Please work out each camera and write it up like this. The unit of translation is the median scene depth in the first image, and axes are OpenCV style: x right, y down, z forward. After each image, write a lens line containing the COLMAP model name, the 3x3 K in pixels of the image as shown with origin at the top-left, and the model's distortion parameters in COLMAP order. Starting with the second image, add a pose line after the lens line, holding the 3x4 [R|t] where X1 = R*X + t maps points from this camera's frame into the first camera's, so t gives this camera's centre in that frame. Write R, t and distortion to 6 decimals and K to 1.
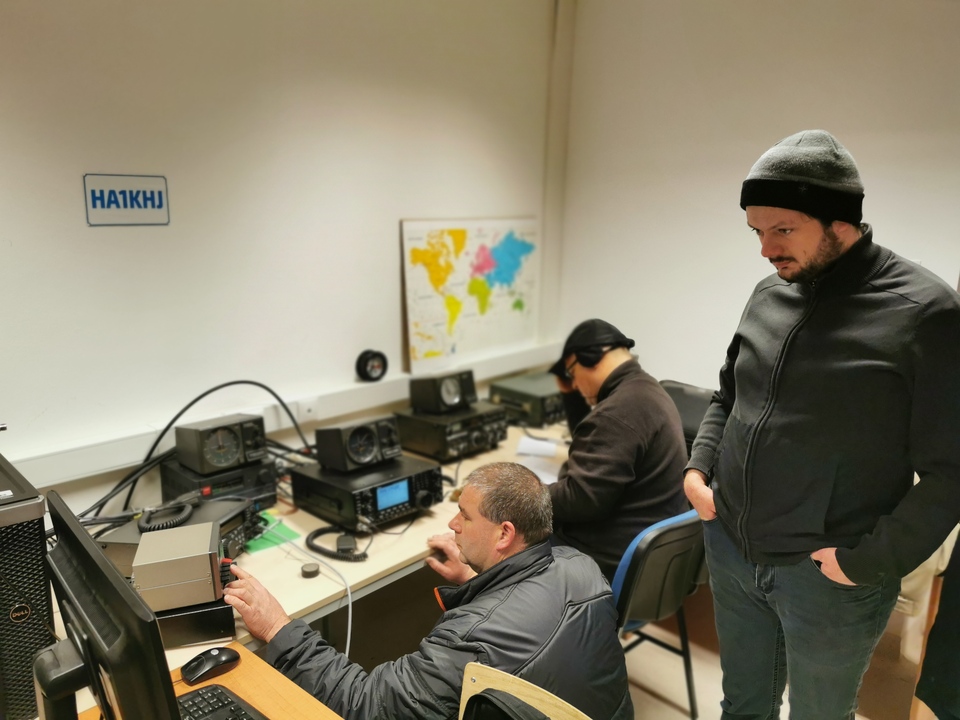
lens RADIAL K [[737.4, 0, 480.0], [0, 737.4, 360.0], [0, 0, 1]] dist [0.008166, 0.000269]
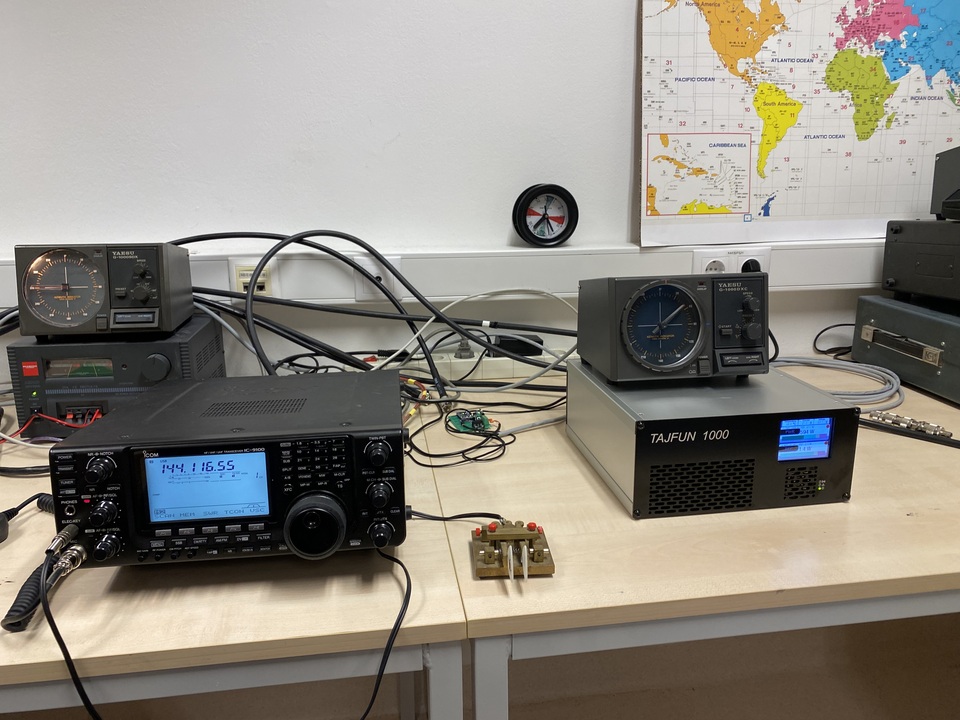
lens RADIAL K [[728.0, 0, 478.7], [0, 728.0, 321.9], [0, 0, 1]] dist [0.026538, 0.002133]
pose [[0.790555, 0.112995, -0.601876, 0.114596], [-0.109994, 0.993046, 0.041957, 0.062459], [0.602431, 0.033034, 0.797487, 0.592321]]
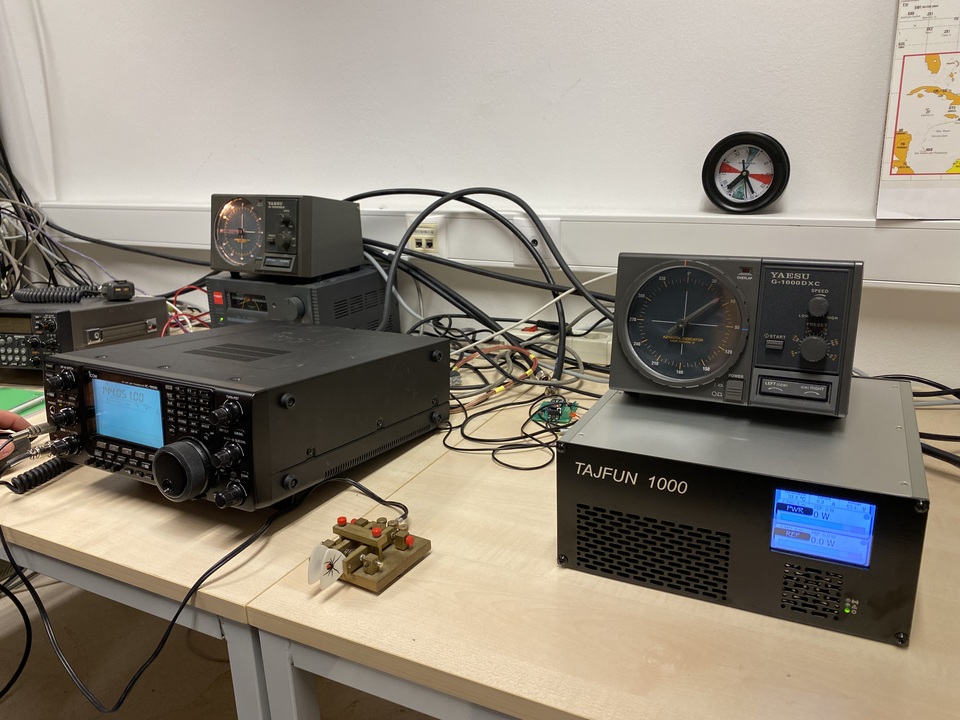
lens RADIAL K [[730.8, 0, 478.8], [0, 730.8, 334.7], [0, 0, 1]] dist [0.049062, -0.066743]
pose [[0.296520, 0.228073, -0.927393, 0.181540], [-0.159653, 0.969239, 0.187317, 0.039322], [0.941587, 0.092518, 0.323812, 0.756653]]
